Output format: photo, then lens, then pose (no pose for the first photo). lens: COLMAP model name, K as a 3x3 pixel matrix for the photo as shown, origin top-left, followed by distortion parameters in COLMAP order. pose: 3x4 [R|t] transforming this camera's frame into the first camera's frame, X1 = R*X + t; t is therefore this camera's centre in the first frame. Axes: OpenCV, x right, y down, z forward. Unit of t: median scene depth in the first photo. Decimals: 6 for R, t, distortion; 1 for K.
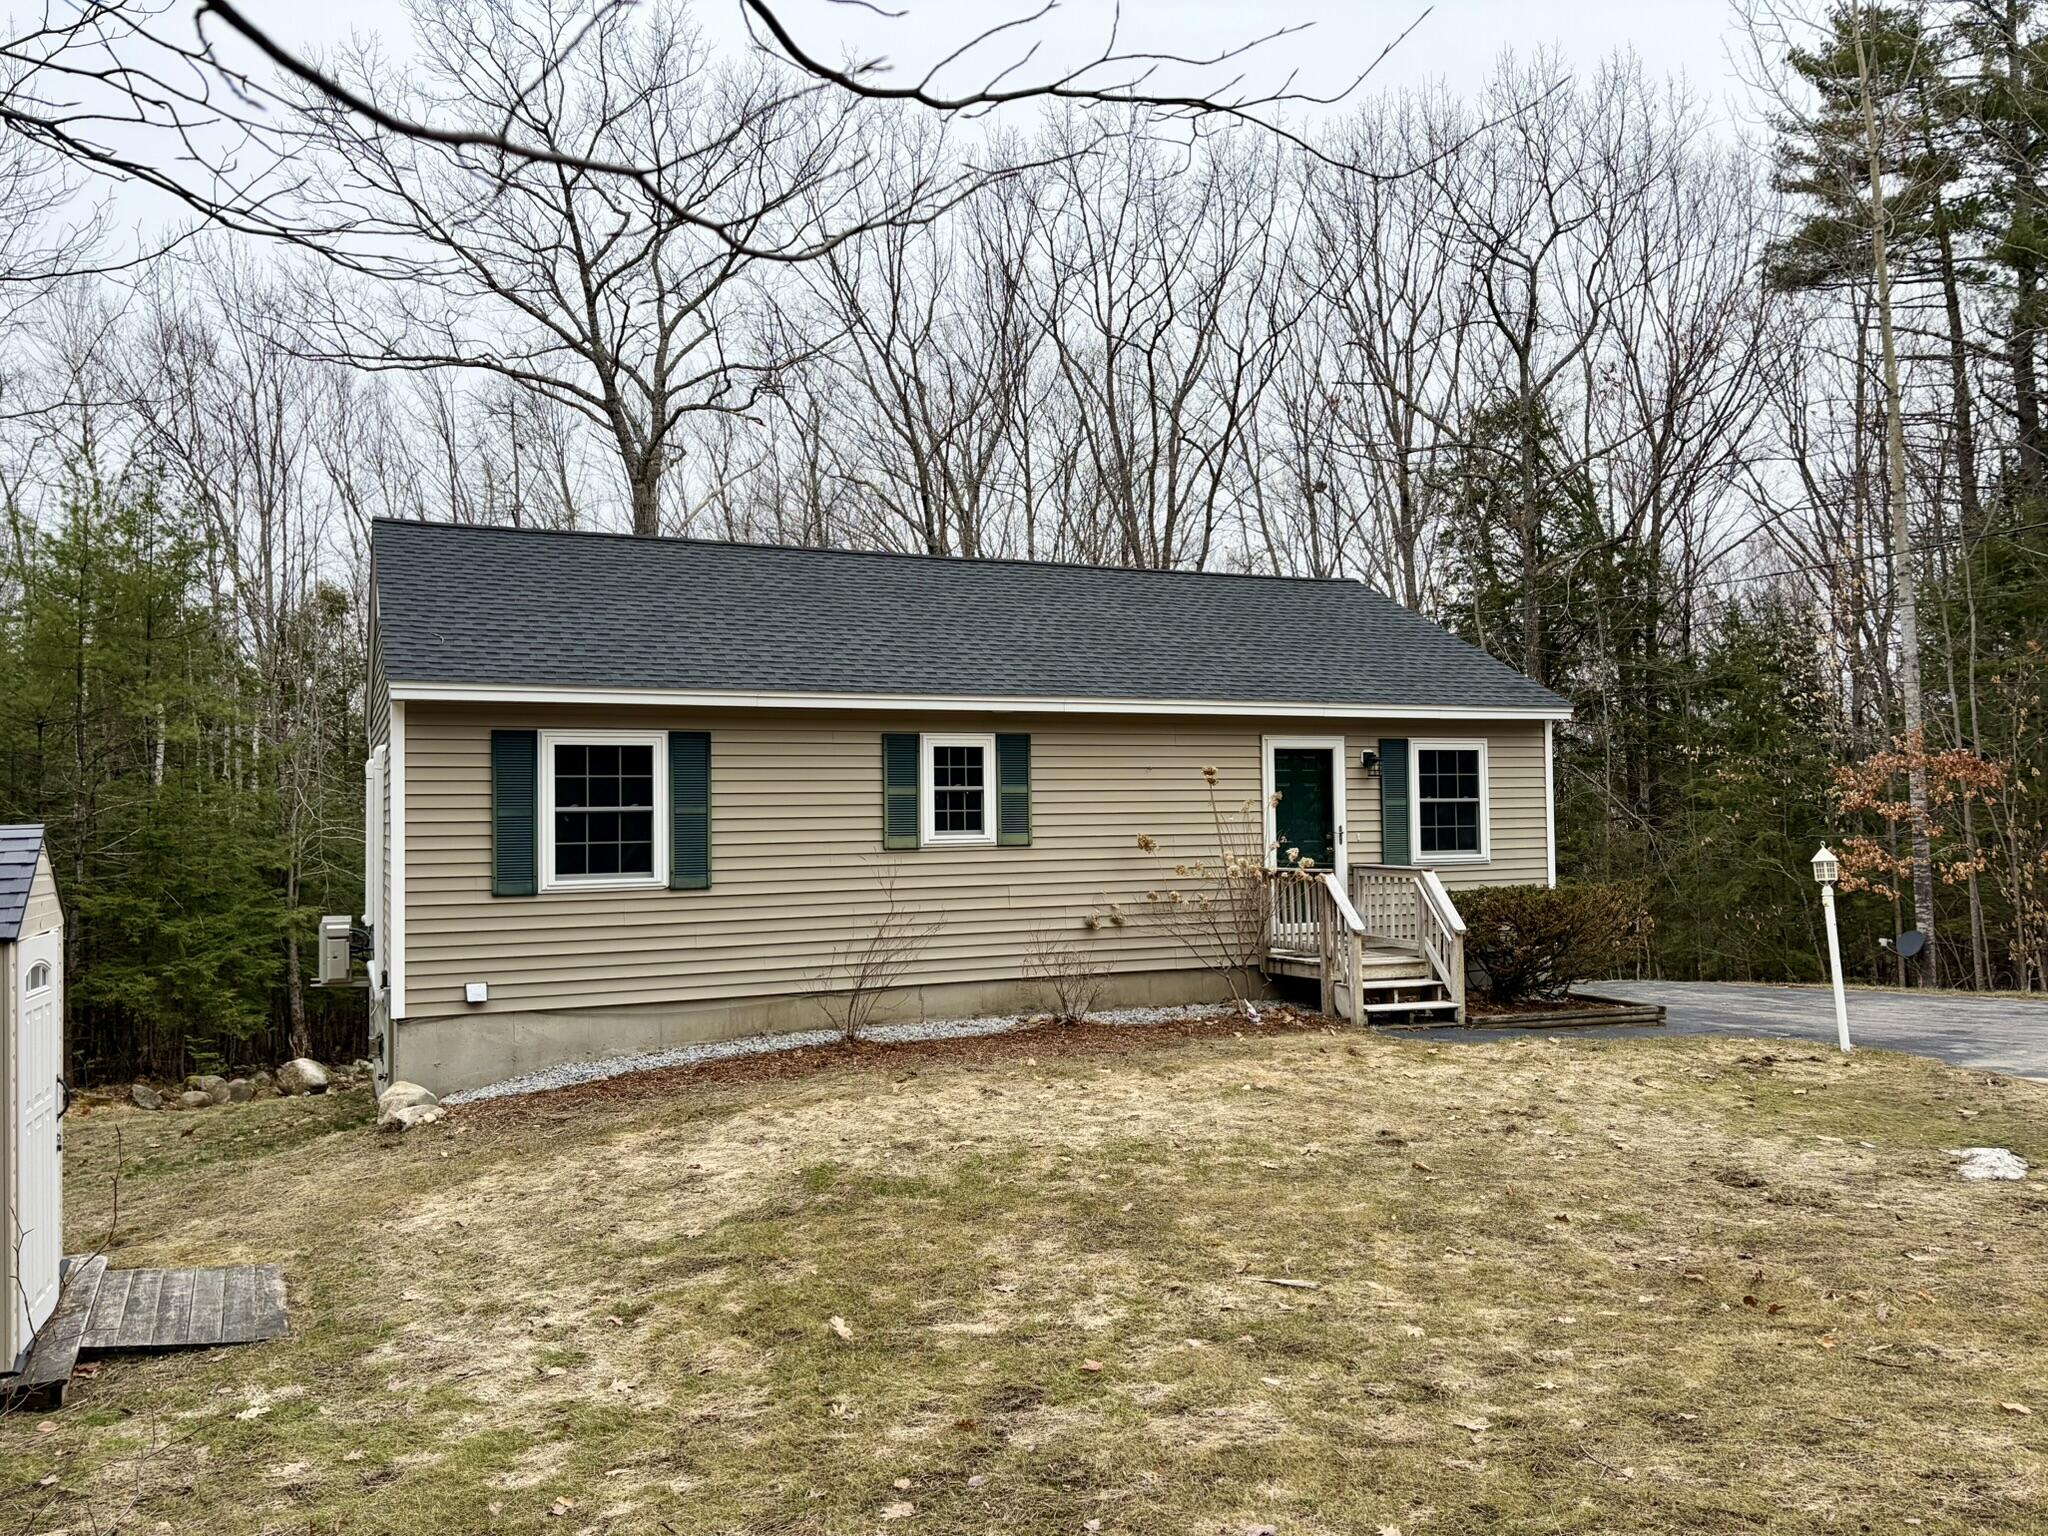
lens RADIAL K [[1558.1, 0, 972.2], [0, 1558.1, 764.5], [0, 0, 1]] dist [0.027029, 0.001670]
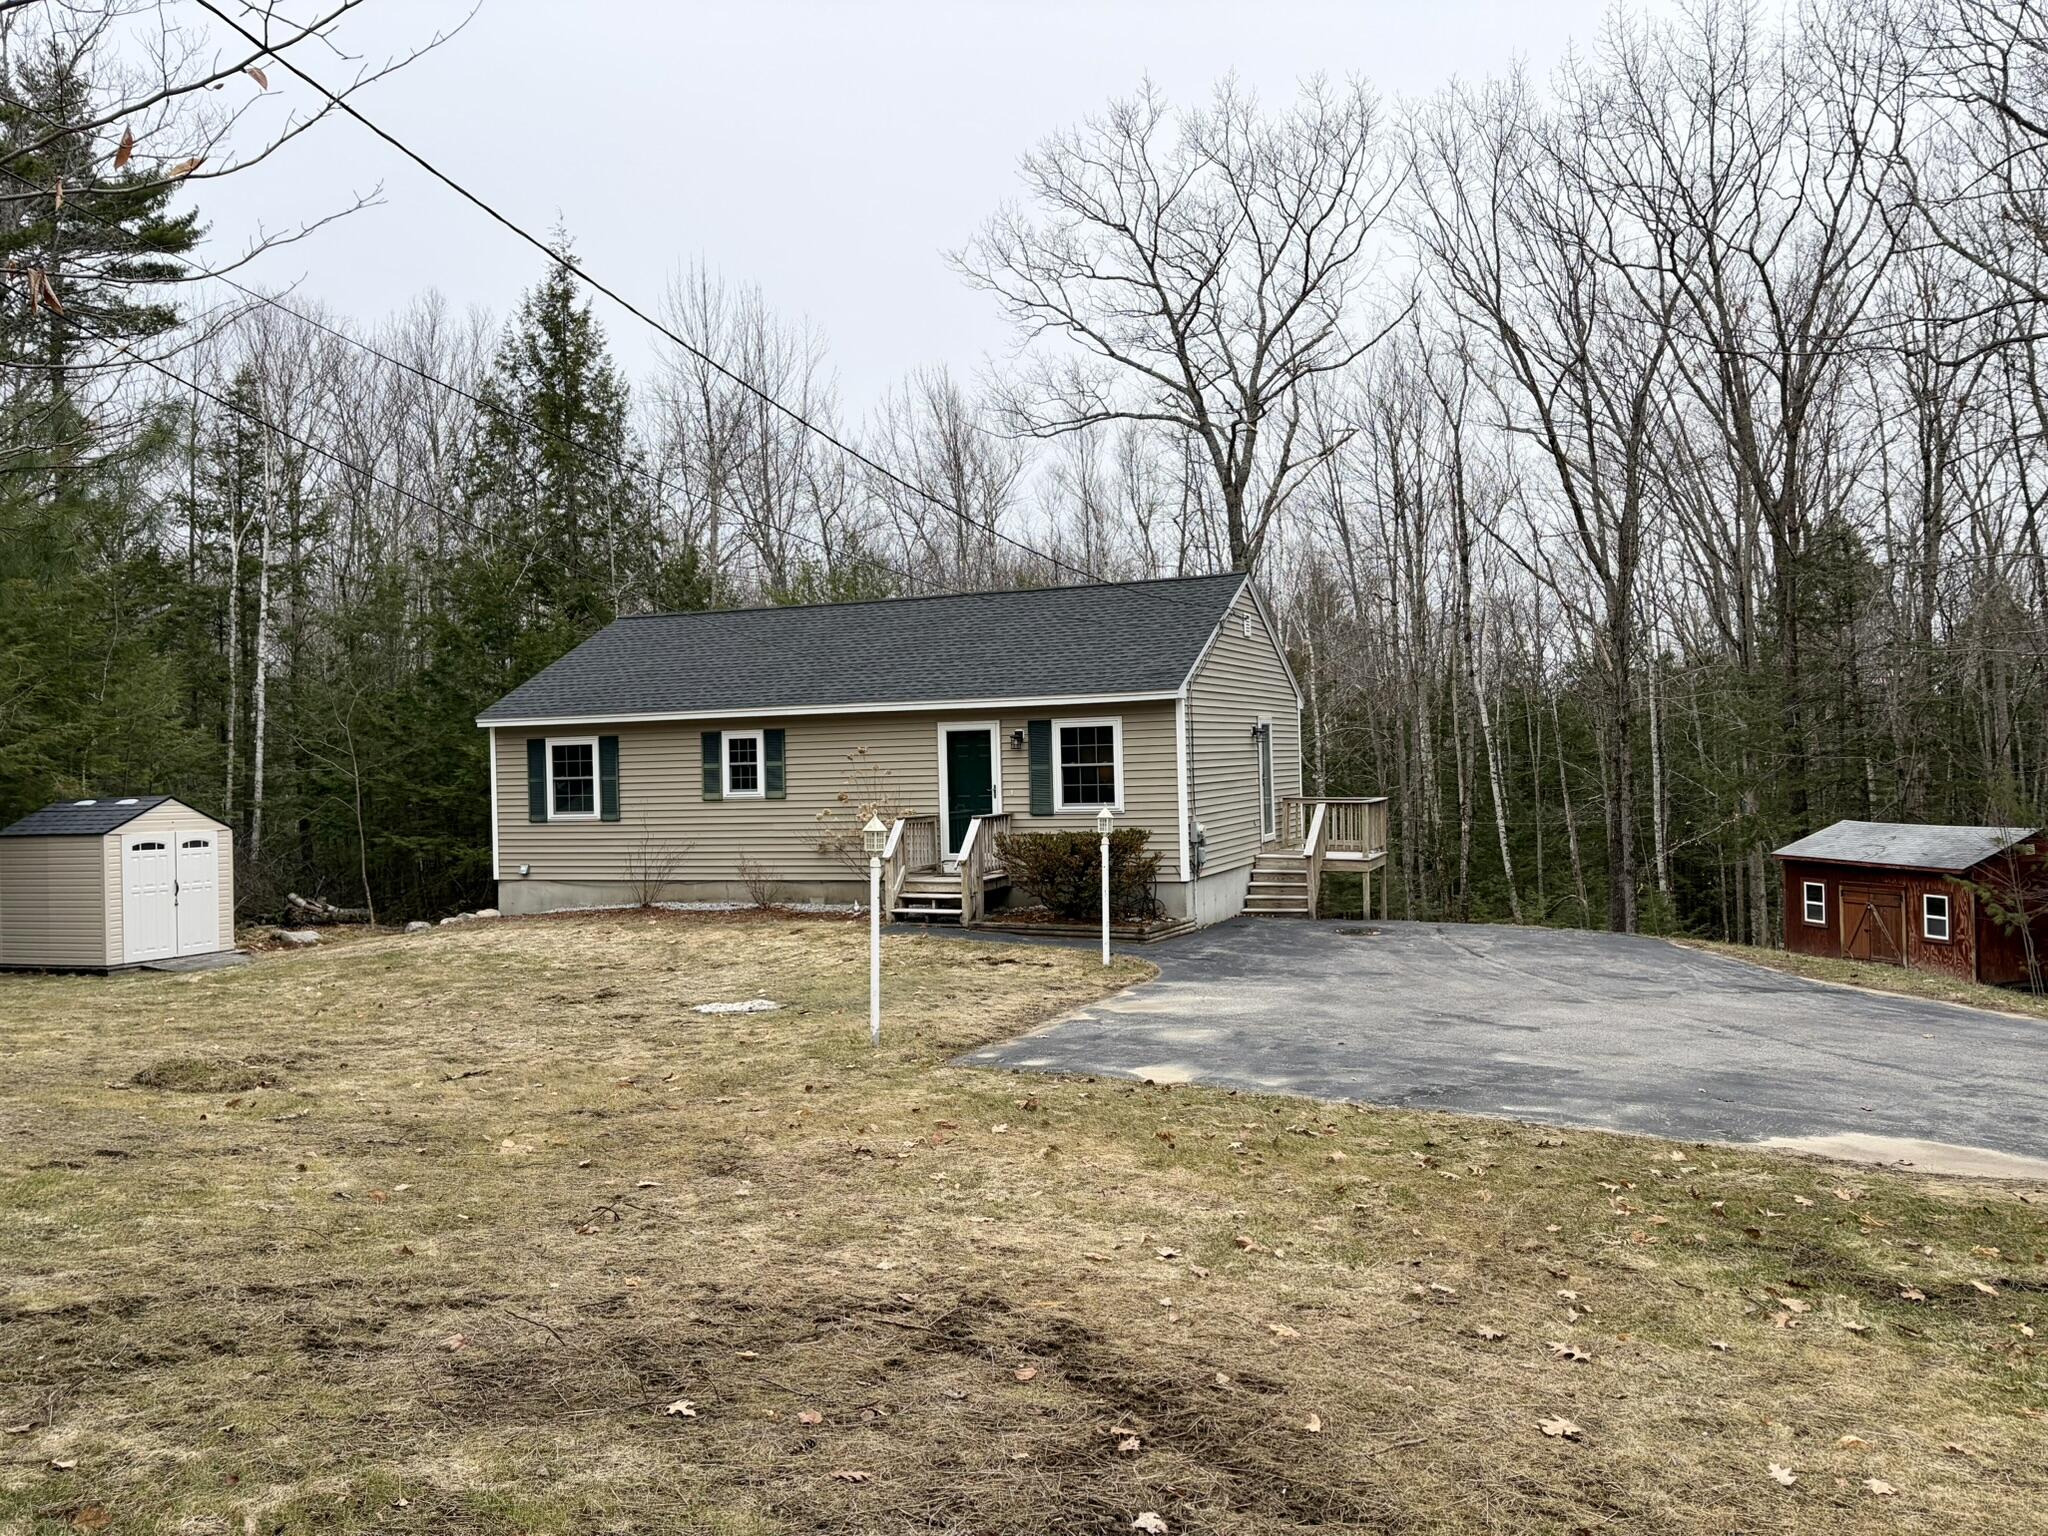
lens RADIAL K [[1538.2, 0, 1010.2], [0, 1538.2, 746.9], [0, 0, 1]] dist [0.020469, -0.009408]
pose [[0.701597, -0.011348, -0.712484, 1.334947], [0.042618, 0.998752, 0.026059, -0.032689], [0.711298, -0.048648, 0.701205, 0.051061]]
